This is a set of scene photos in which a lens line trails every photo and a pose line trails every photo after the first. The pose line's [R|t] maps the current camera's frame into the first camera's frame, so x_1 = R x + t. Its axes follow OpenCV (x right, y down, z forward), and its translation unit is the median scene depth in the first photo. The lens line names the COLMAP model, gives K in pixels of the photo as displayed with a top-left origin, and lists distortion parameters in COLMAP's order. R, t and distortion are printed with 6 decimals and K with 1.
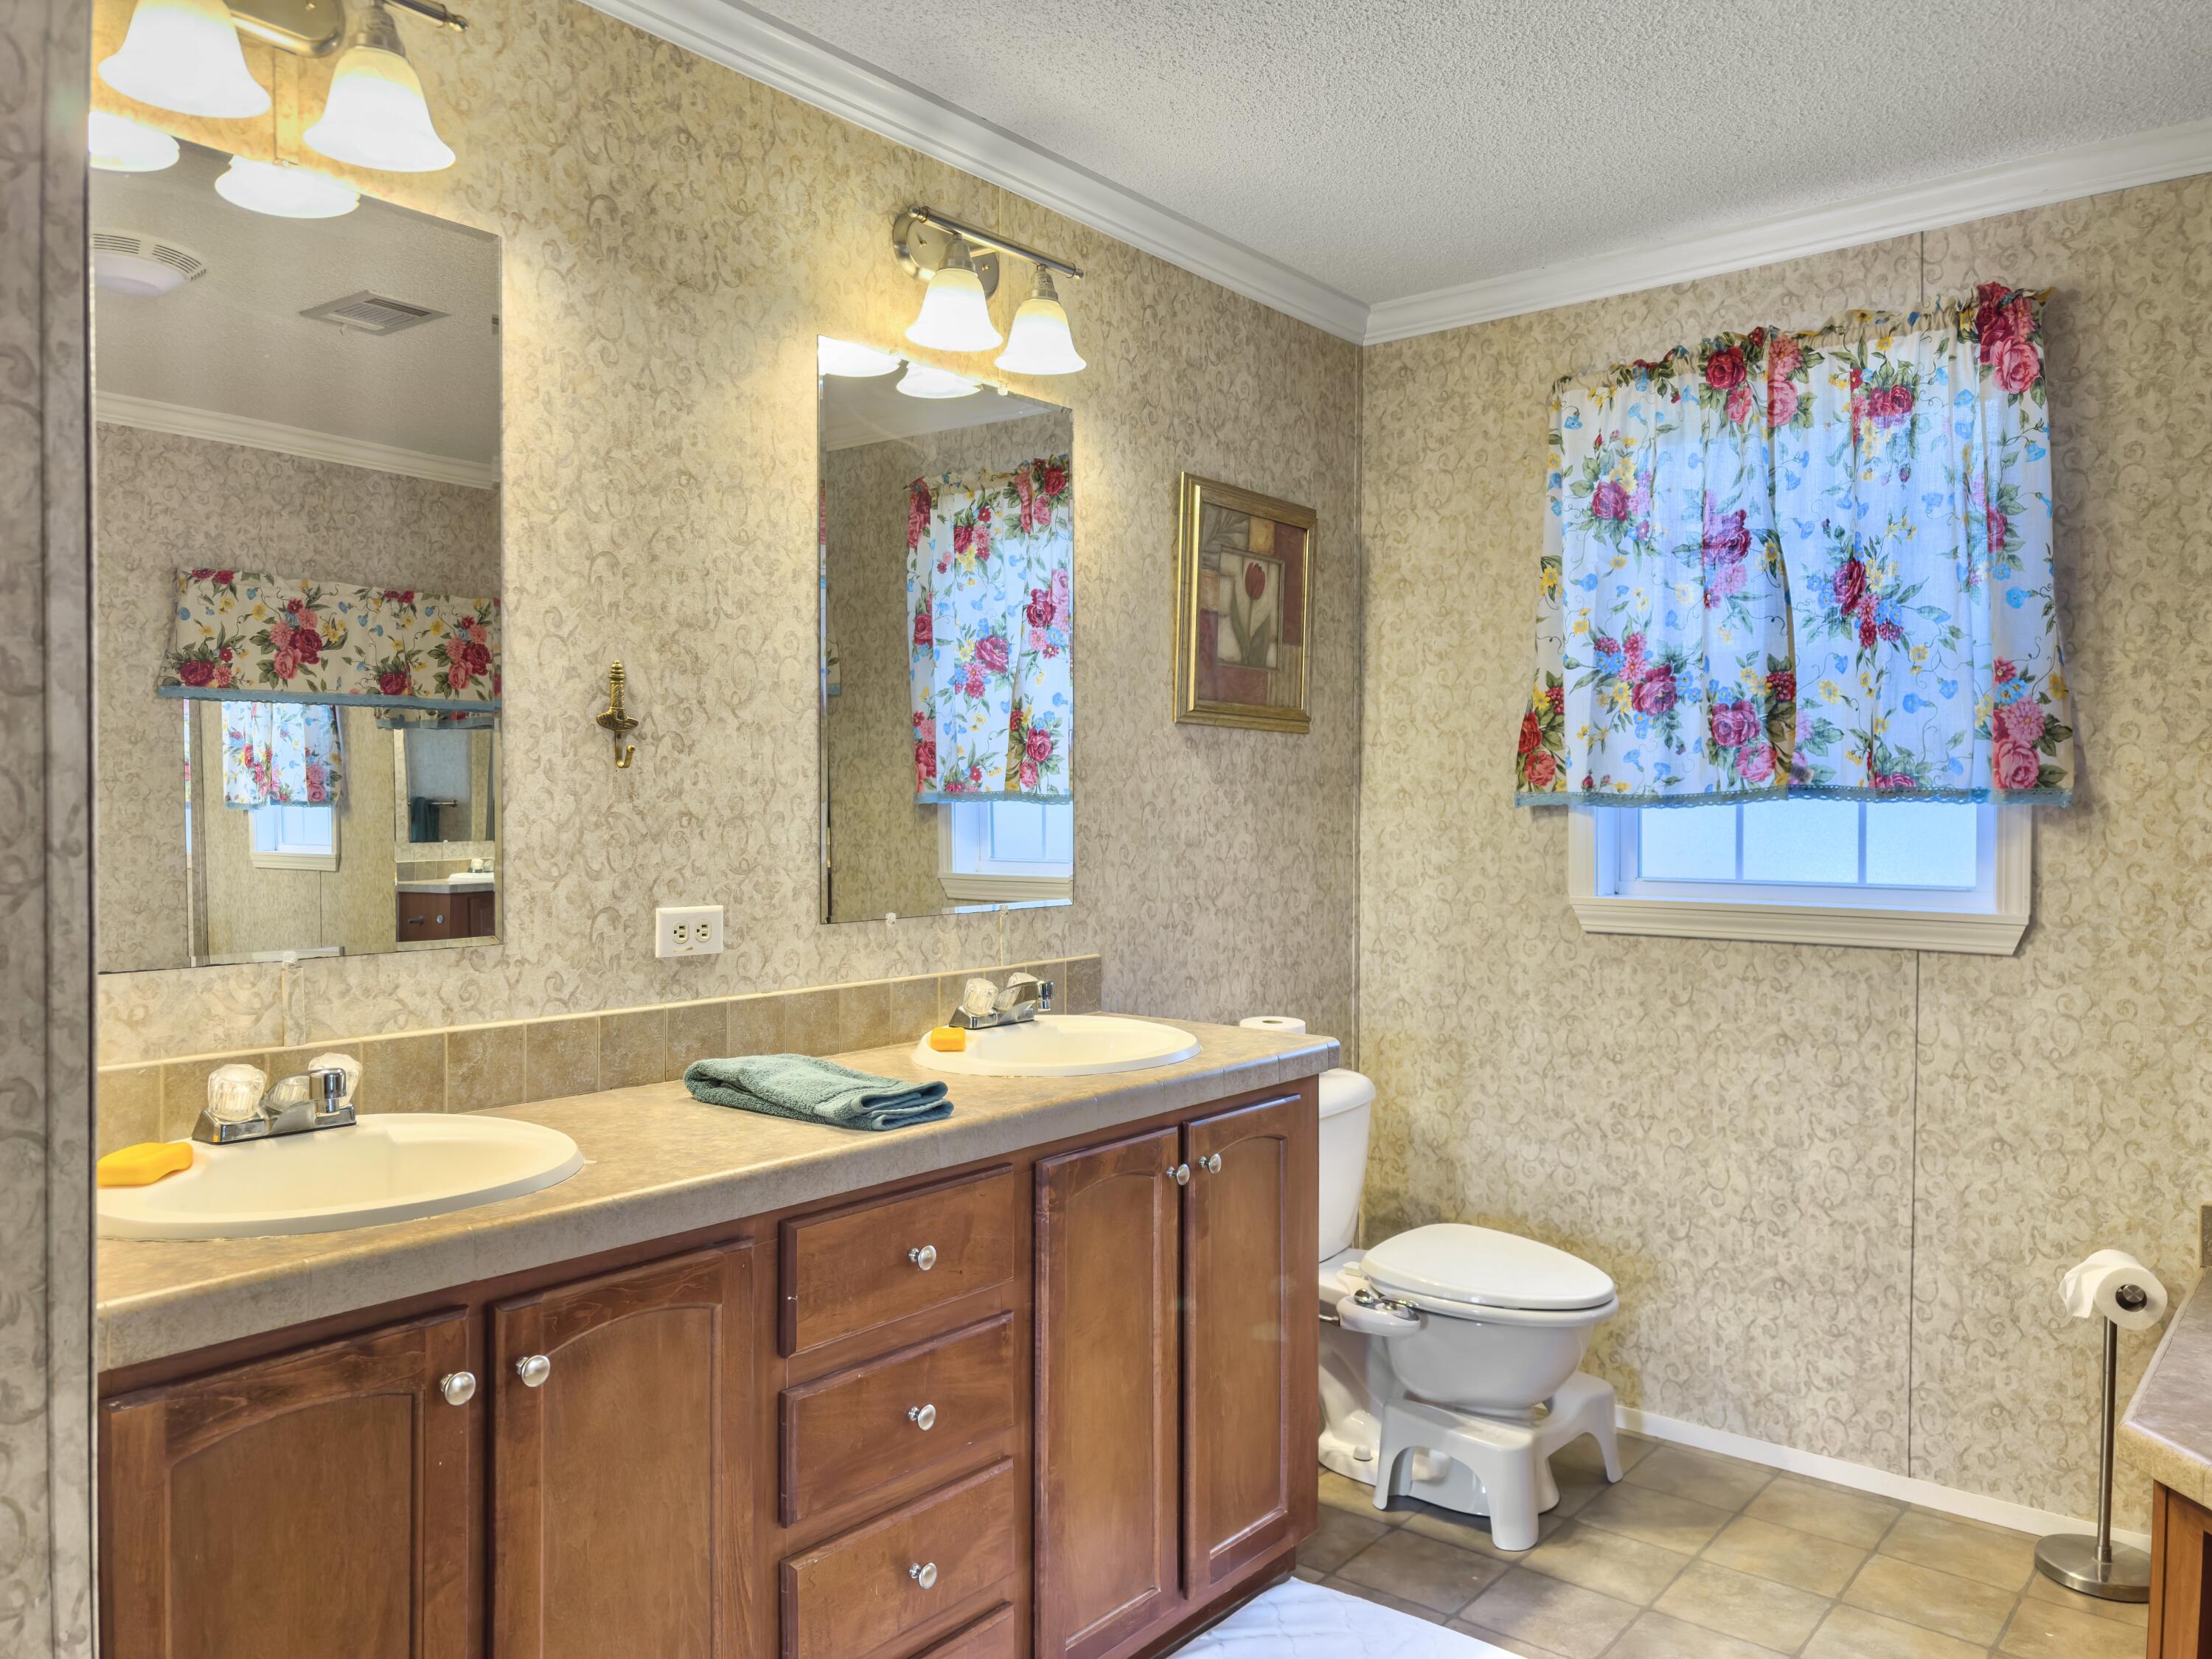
lens RADIAL K [[1619.6, 0, 1104.6], [0, 1619.6, 836.3], [0, 0, 1]] dist [-0.011086, 0.052344]
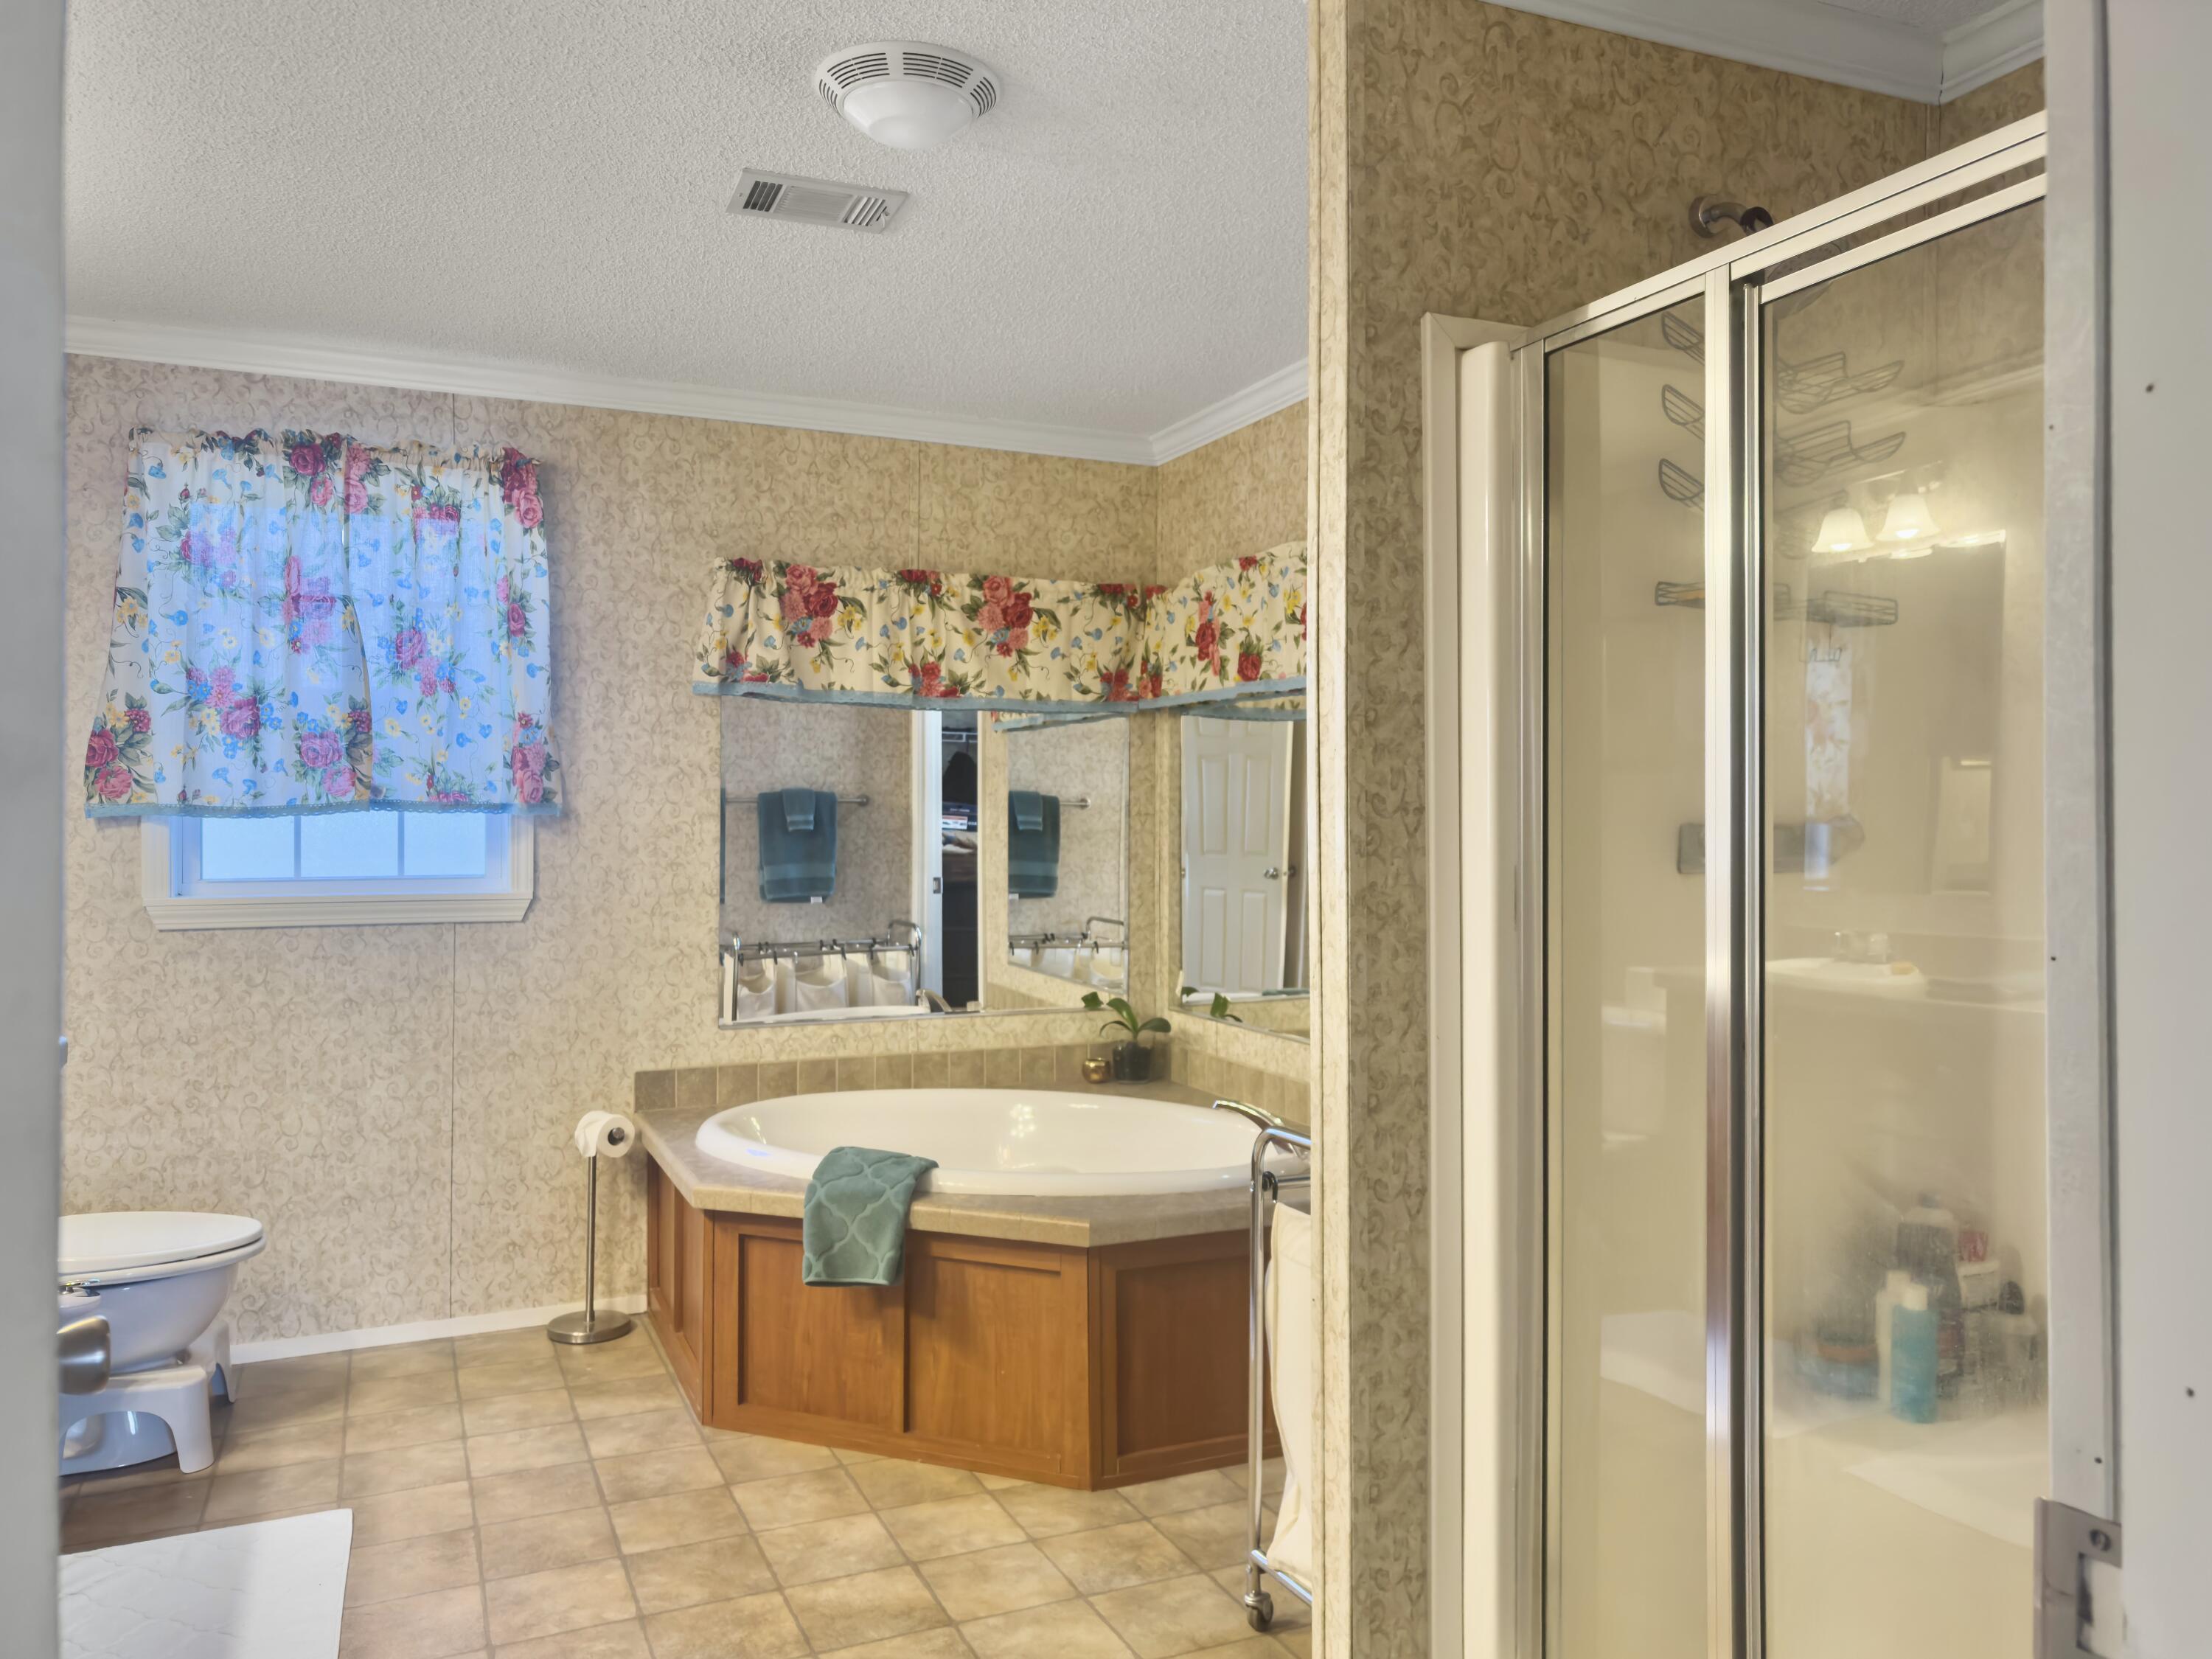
lens RADIAL K [[1576.2, 0, 1104.3], [0, 1576.2, 819.2], [0, 0, 1]] dist [0.001241, 0.000709]
pose [[0.450011, -0.004958, 0.893009, -0.416632], [0.018850, 0.999815, -0.003948, -0.000489], [-0.892824, 0.018610, 0.450021, -0.070064]]
